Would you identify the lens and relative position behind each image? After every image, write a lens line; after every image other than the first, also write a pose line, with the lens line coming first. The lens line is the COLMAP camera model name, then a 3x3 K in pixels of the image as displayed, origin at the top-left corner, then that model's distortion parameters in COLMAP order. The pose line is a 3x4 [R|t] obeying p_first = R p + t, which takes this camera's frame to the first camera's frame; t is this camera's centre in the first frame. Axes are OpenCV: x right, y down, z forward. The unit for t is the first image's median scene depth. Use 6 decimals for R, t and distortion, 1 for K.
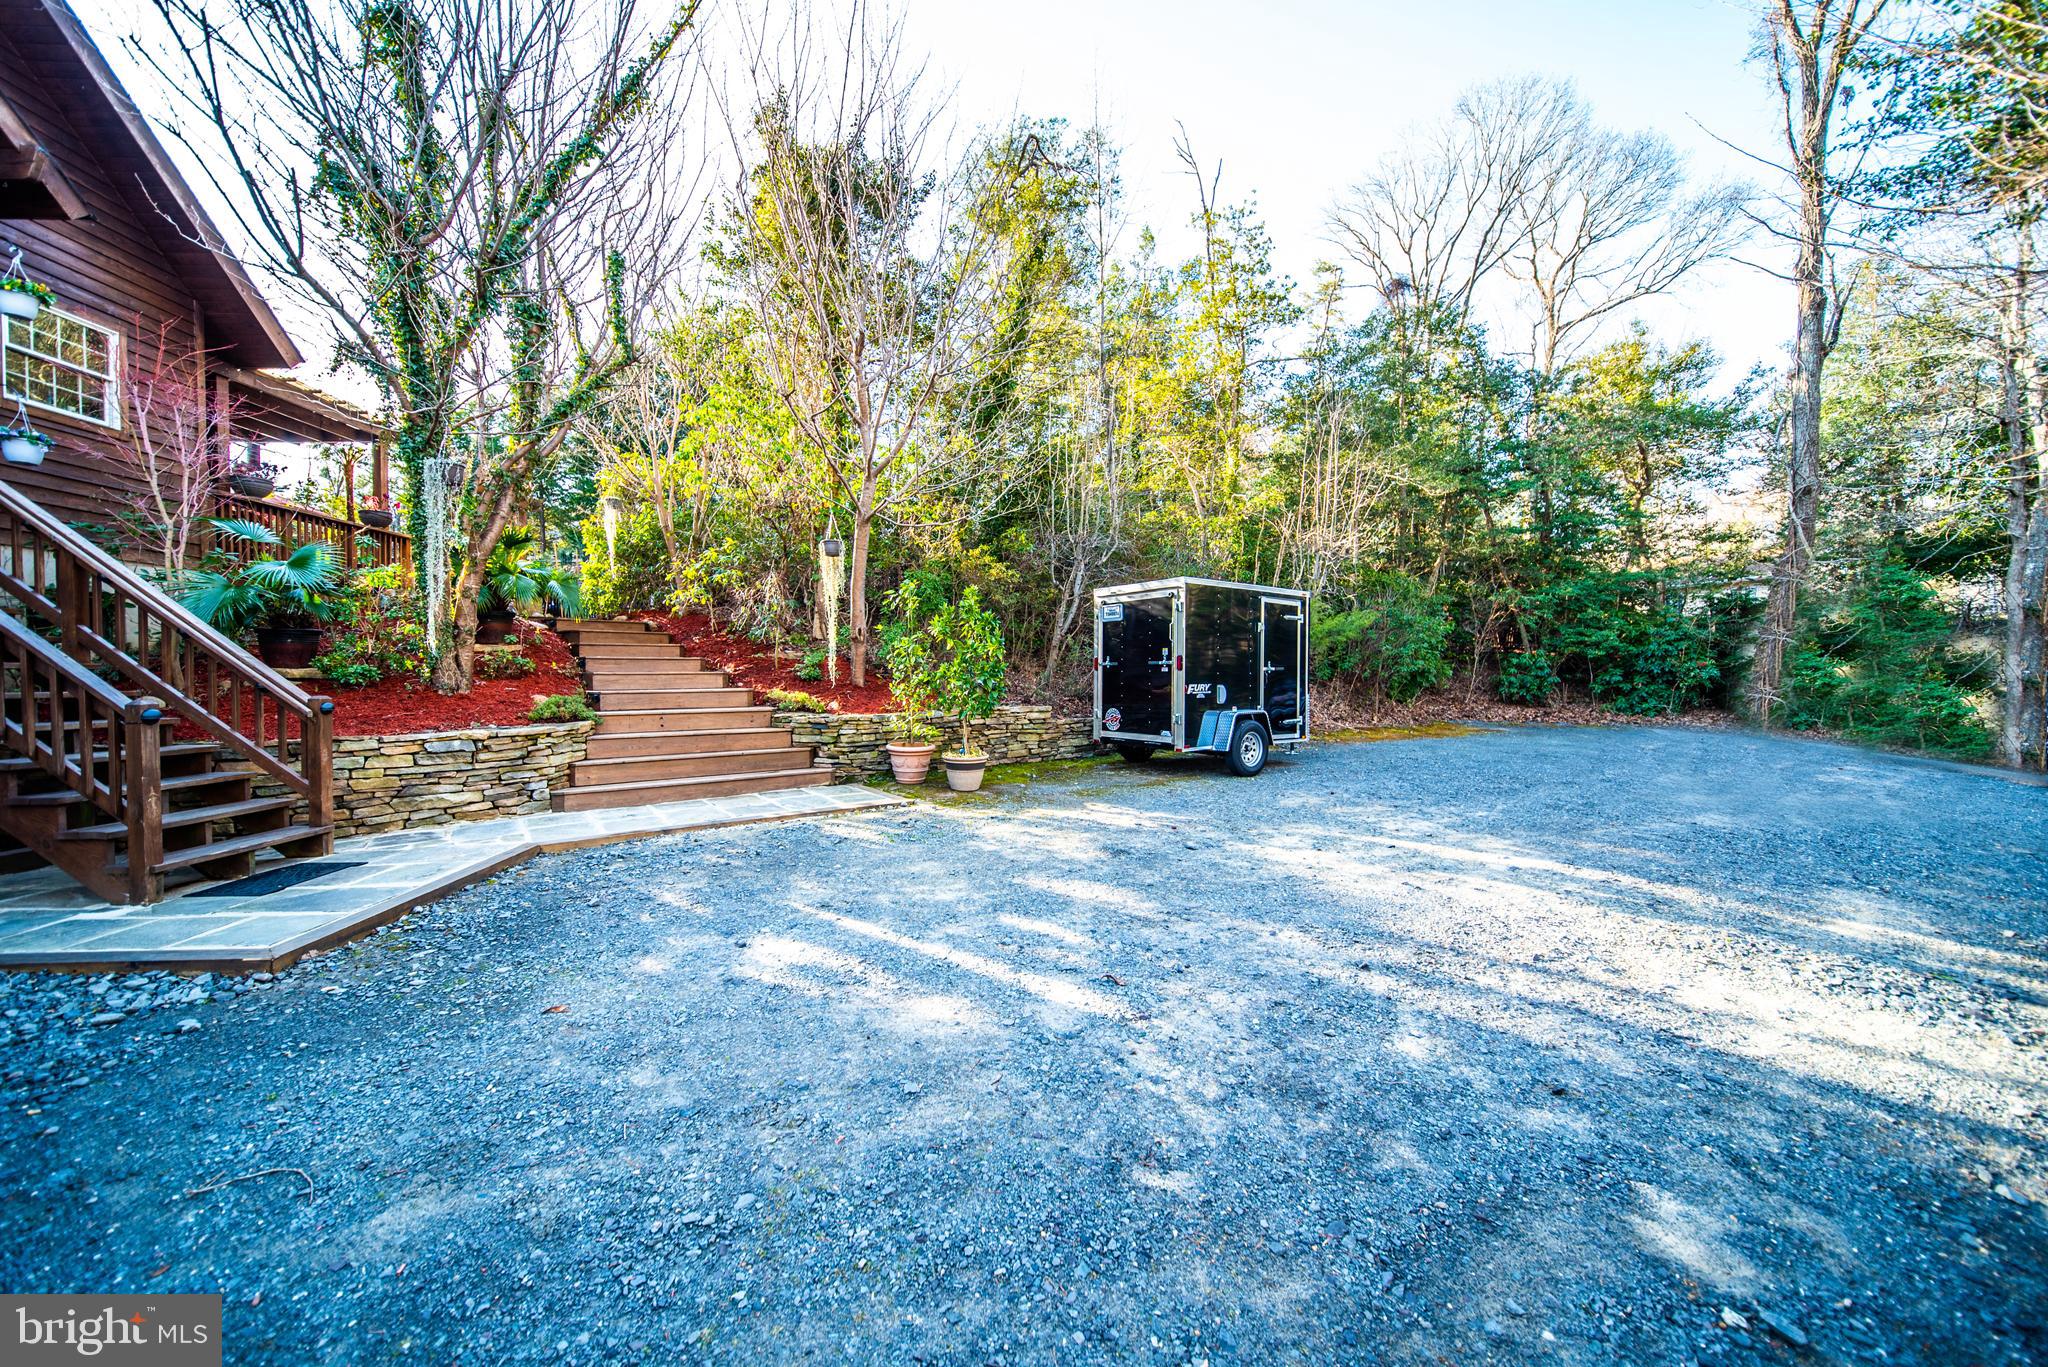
lens RADIAL K [[714.8, 0, 1024.0], [0, 714.8, 683.5], [0, 0, 1]] dist [0.000190, -0.000031]
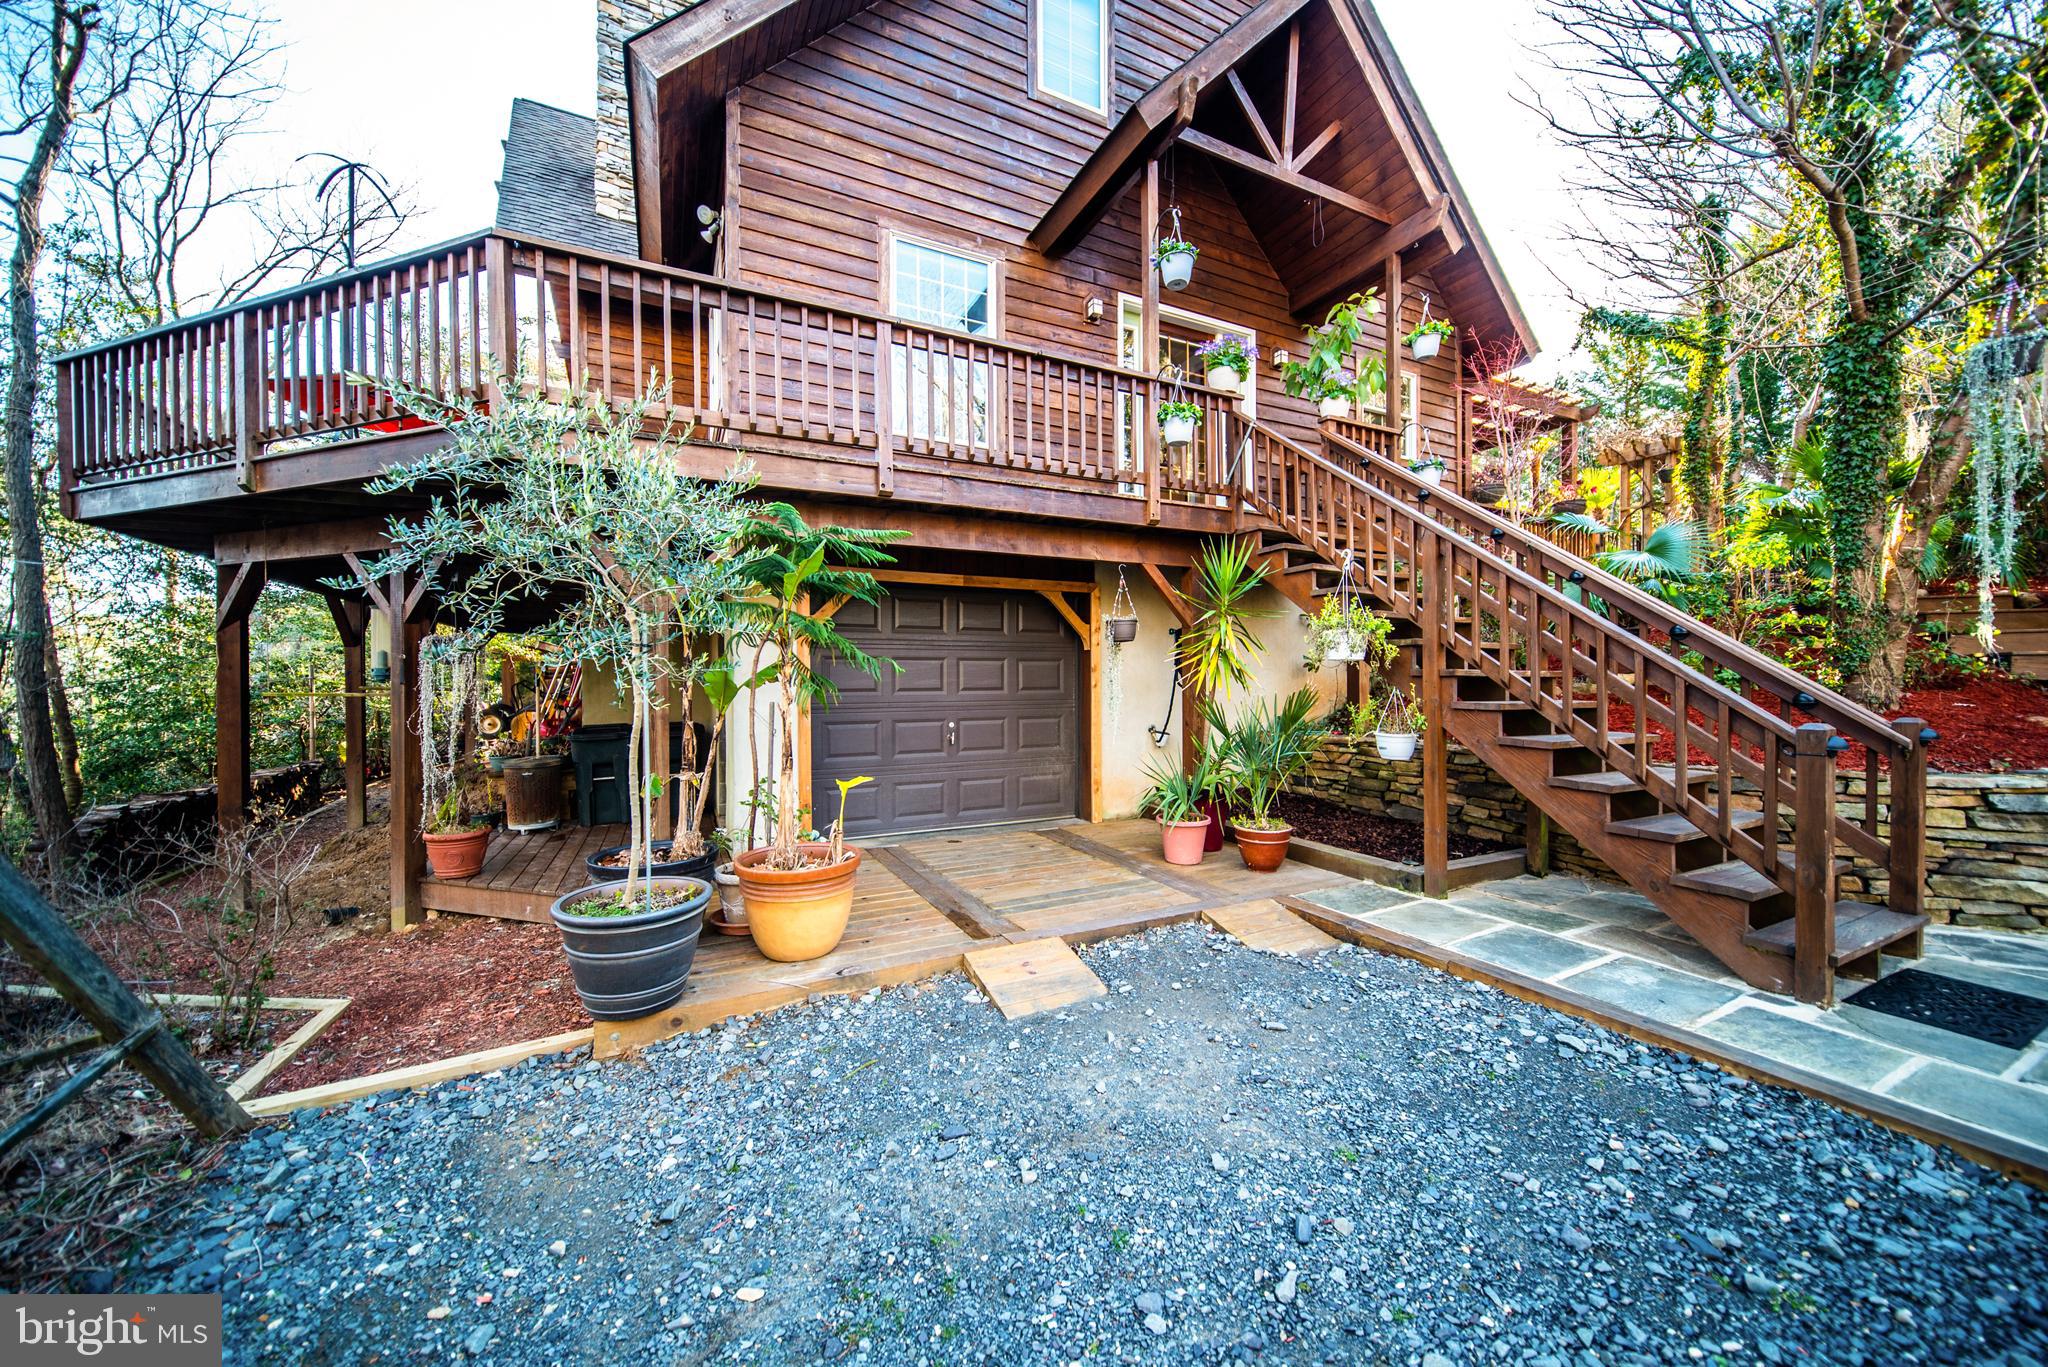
lens RADIAL K [[724.3, 0, 1028.1], [0, 724.3, 684.9], [0, 0, 1]] dist [-0.001790, -0.000469]
pose [[0.380153, 0.011288, -0.924855, -0.552125], [-0.009240, 0.999922, 0.008407, -0.009580], [0.924877, 0.005350, 0.380228, -0.017027]]
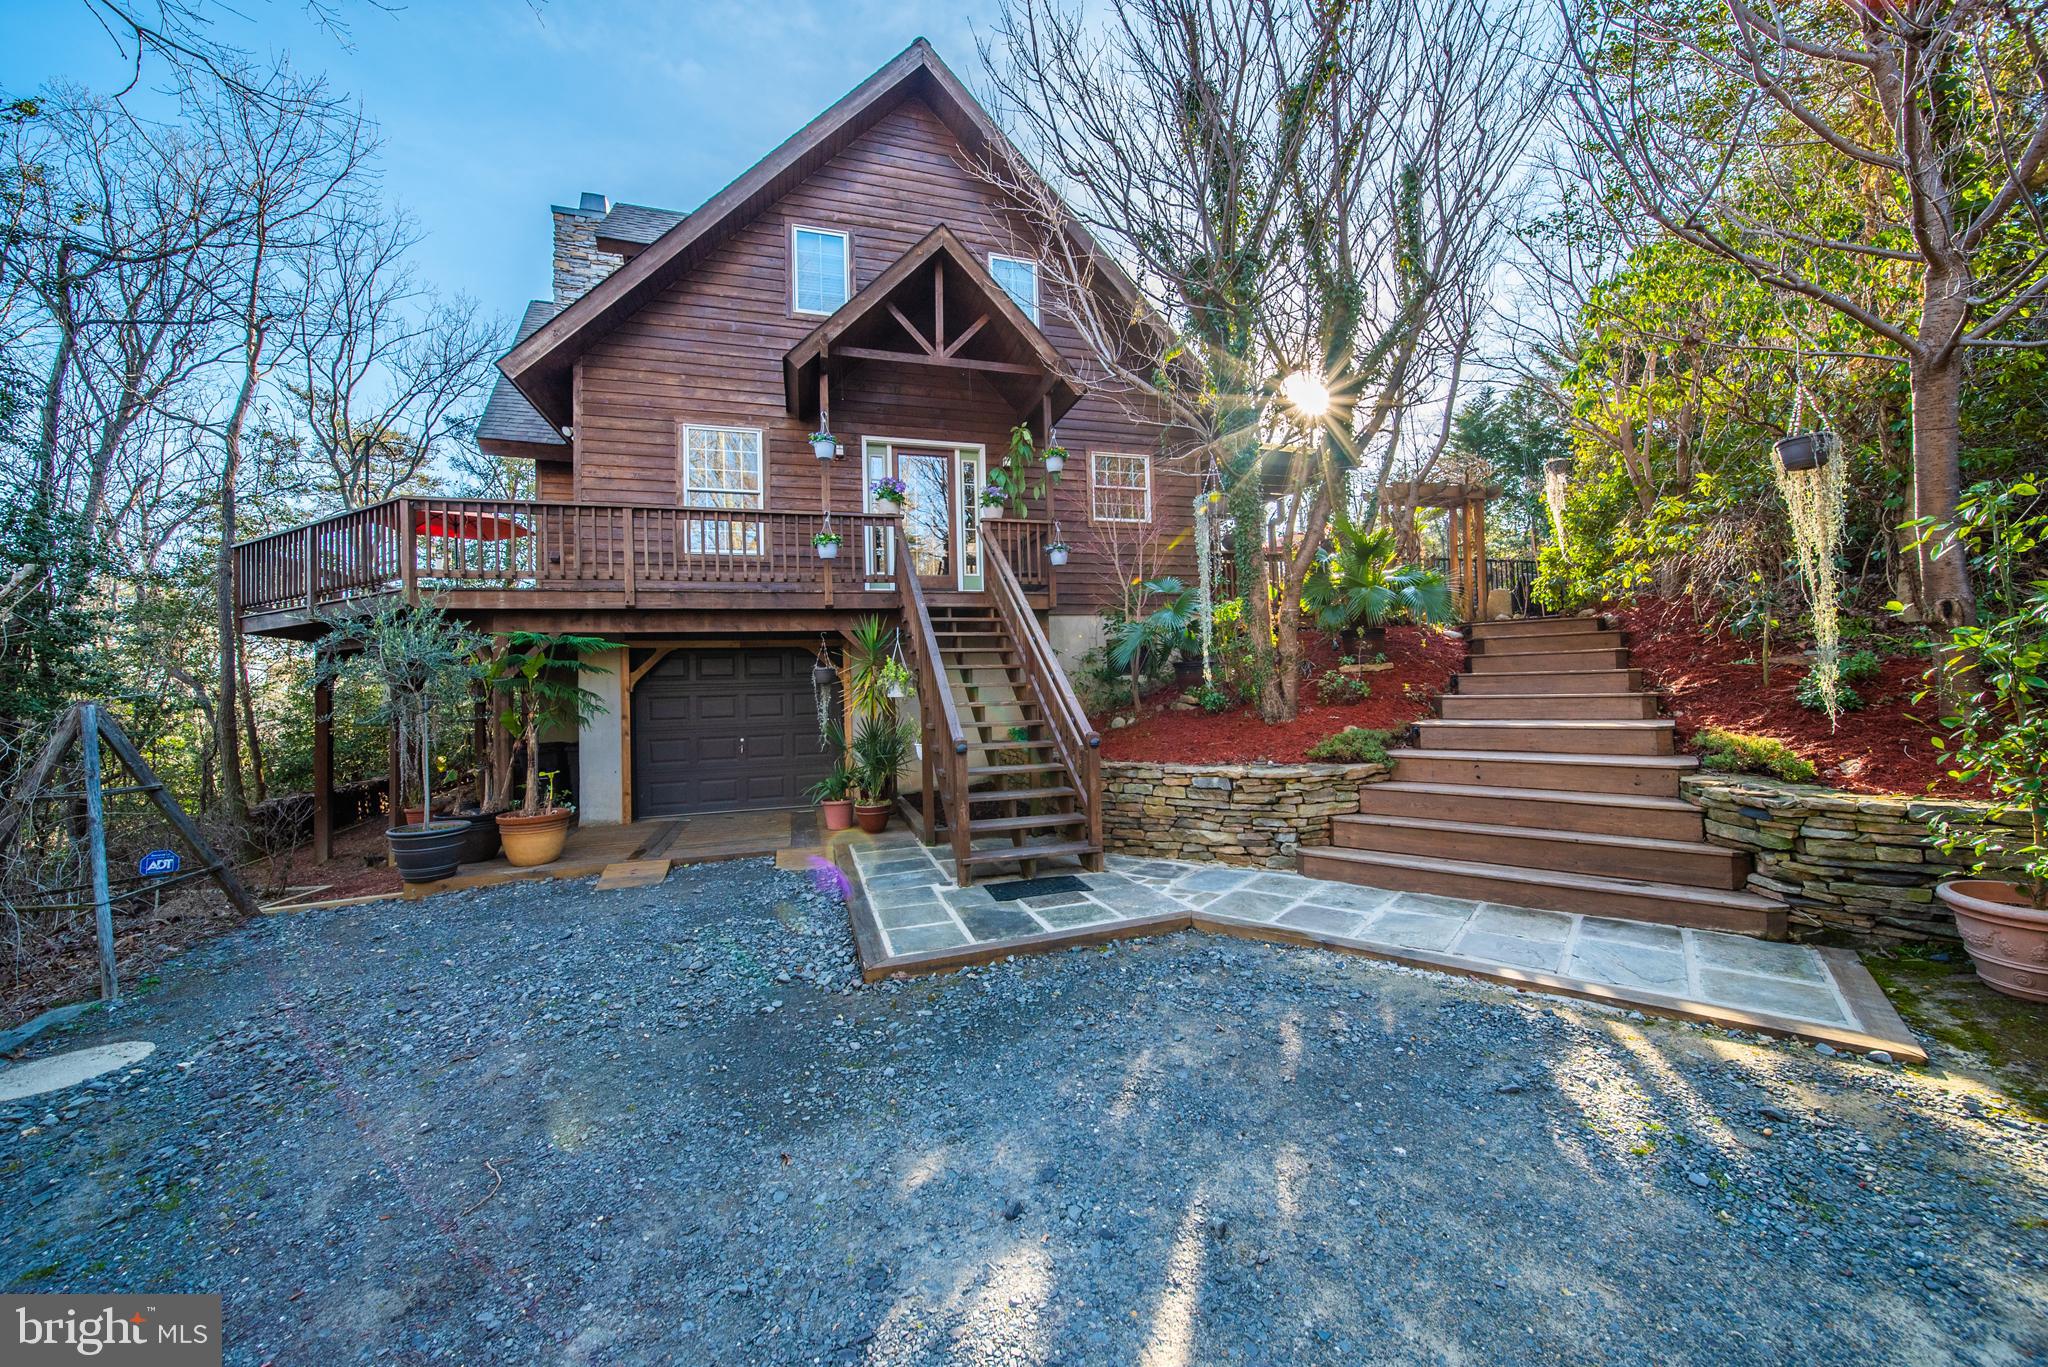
lens RADIAL K [[744.9, 0, 1029.5], [0, 744.9, 665.2], [0, 0, 1]] dist [0.000137, -0.000038]
pose [[0.233336, -0.032997, -0.971836, 0.136850], [0.015354, 0.999425, -0.030248, -0.045549], [0.972275, -0.007864, 0.233708, 0.507058]]
